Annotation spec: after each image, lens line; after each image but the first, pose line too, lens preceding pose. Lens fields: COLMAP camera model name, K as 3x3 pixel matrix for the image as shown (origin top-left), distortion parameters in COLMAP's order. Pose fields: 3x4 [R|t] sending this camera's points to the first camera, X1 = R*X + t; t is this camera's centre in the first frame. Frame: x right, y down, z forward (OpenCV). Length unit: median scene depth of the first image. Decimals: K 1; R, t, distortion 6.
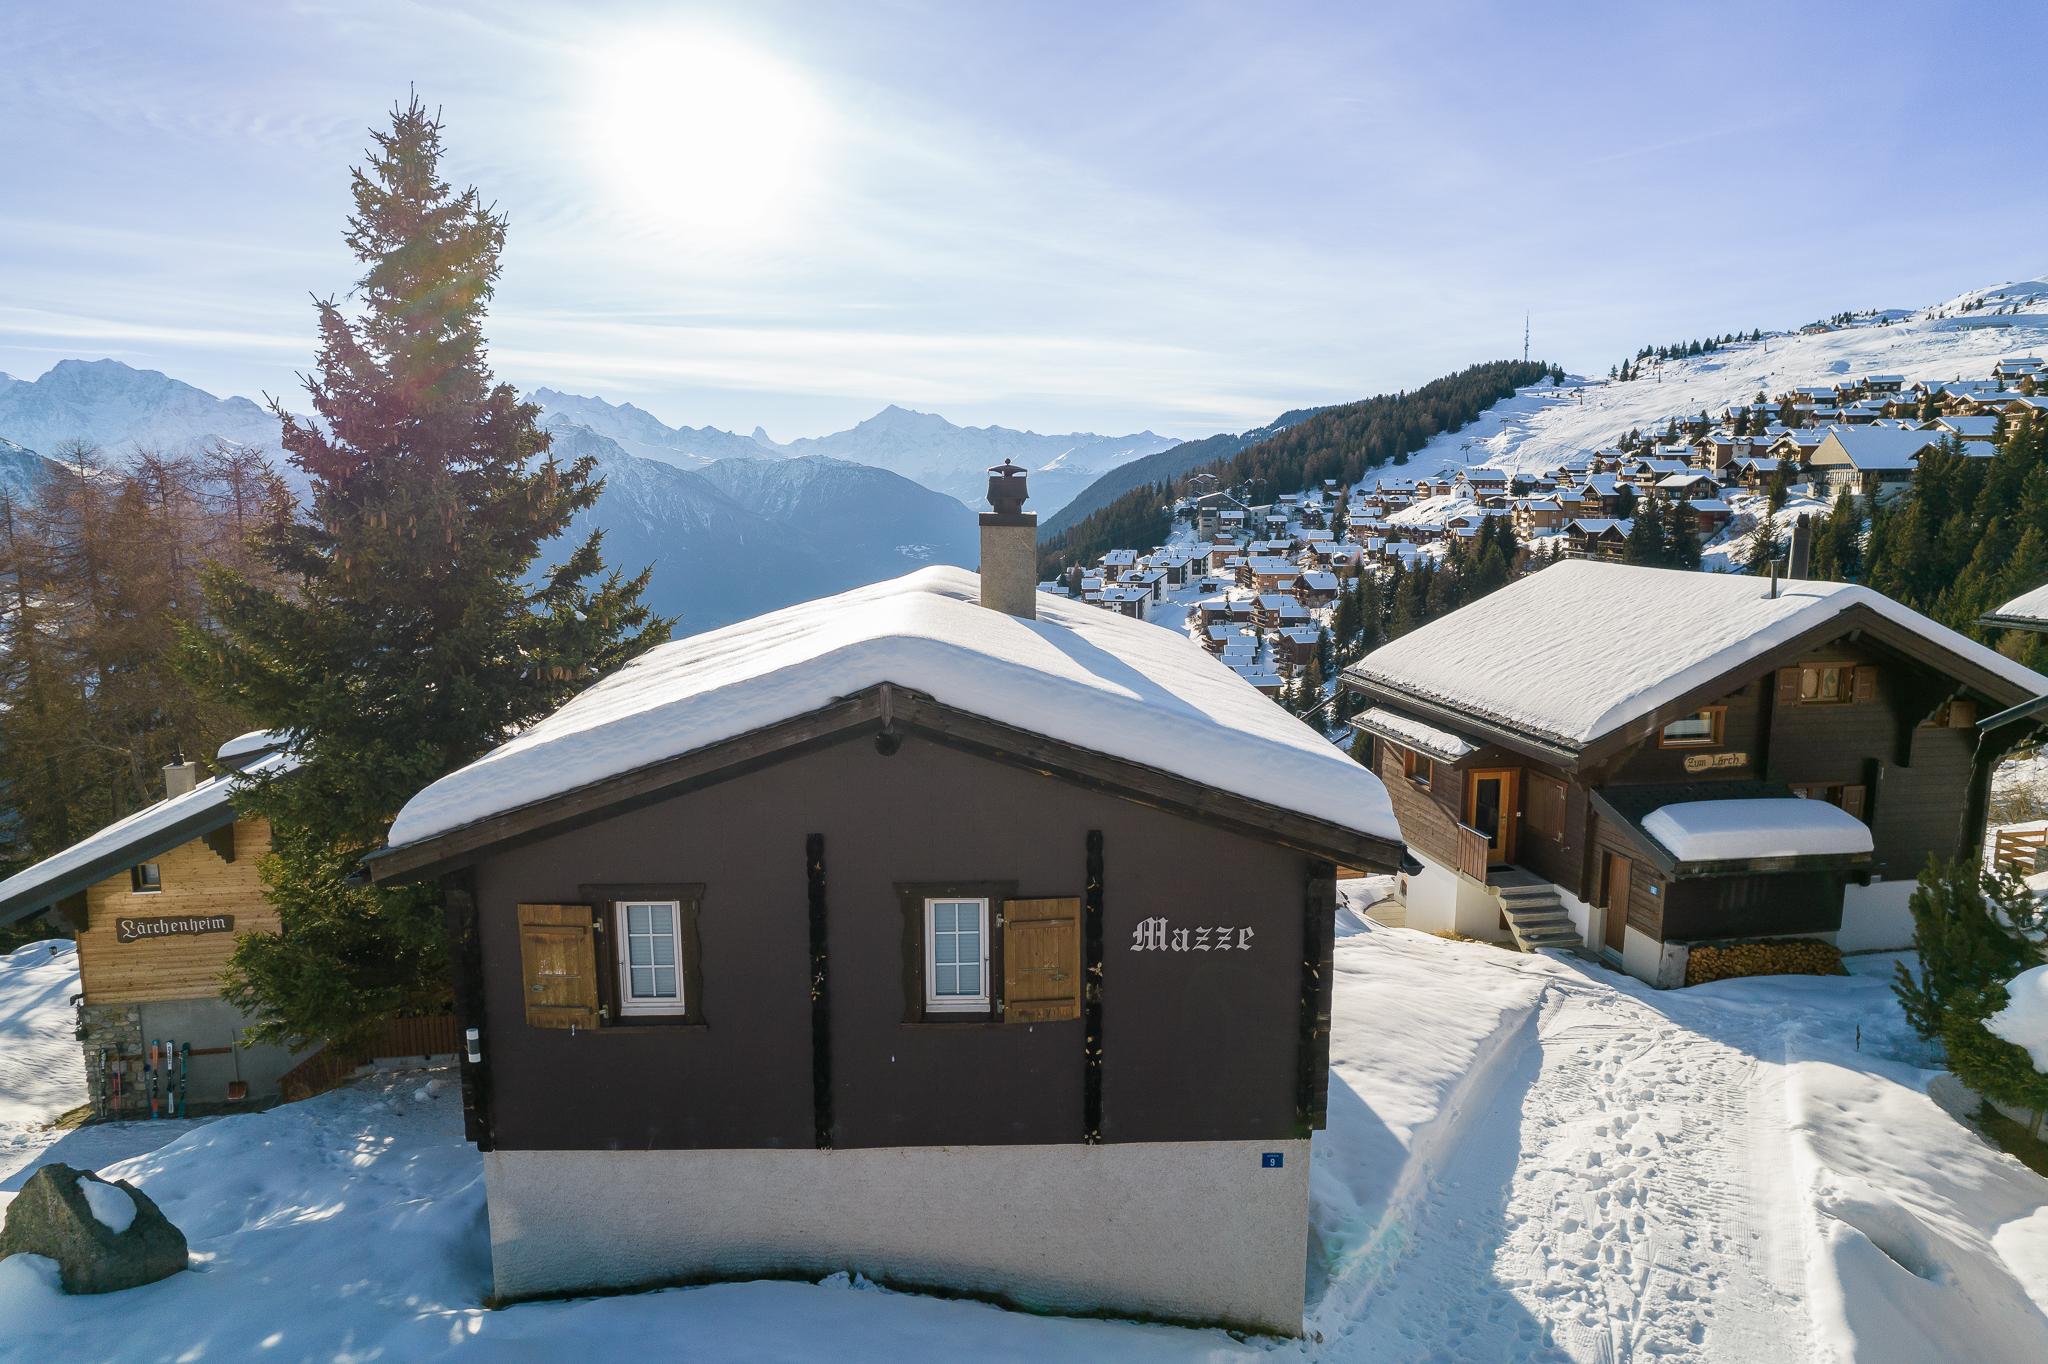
lens RADIAL K [[1319.8, 0, 1028.6], [0, 1319.8, 695.4], [0, 0, 1]] dist [-0.070813, 0.063019]
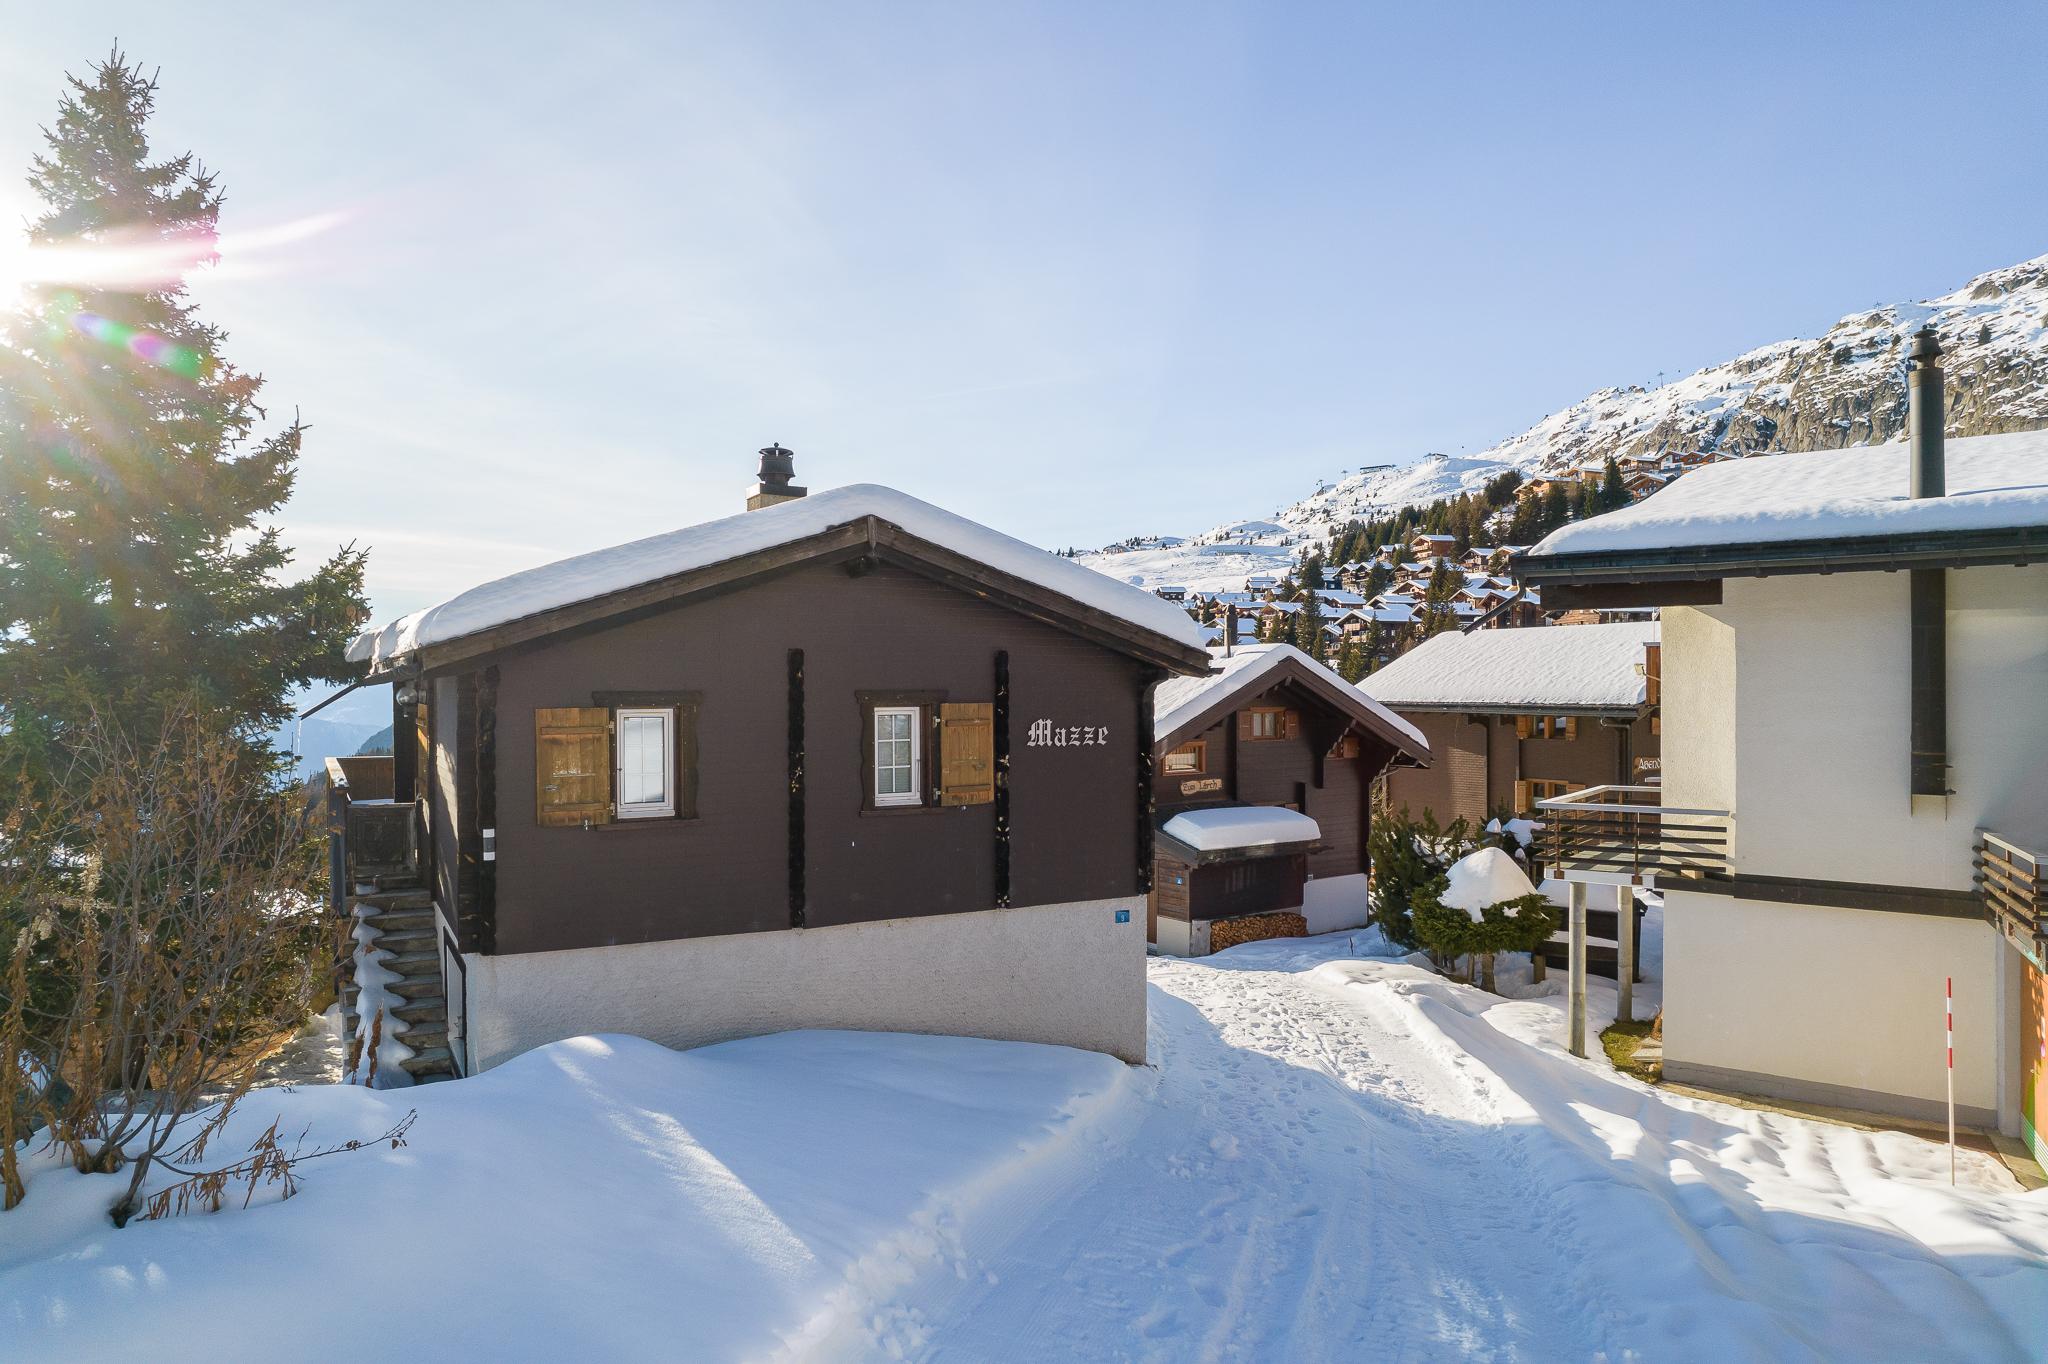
lens RADIAL K [[1319.8, 0, 1038.9], [0, 1319.8, 693.6], [0, 0, 1]] dist [-0.070813, 0.063019]
pose [[0.888428, -0.003753, 0.459001, -0.202311], [0.073650, 0.988176, -0.134475, 0.126933], [-0.453069, 0.153277, 0.878200, -0.061039]]
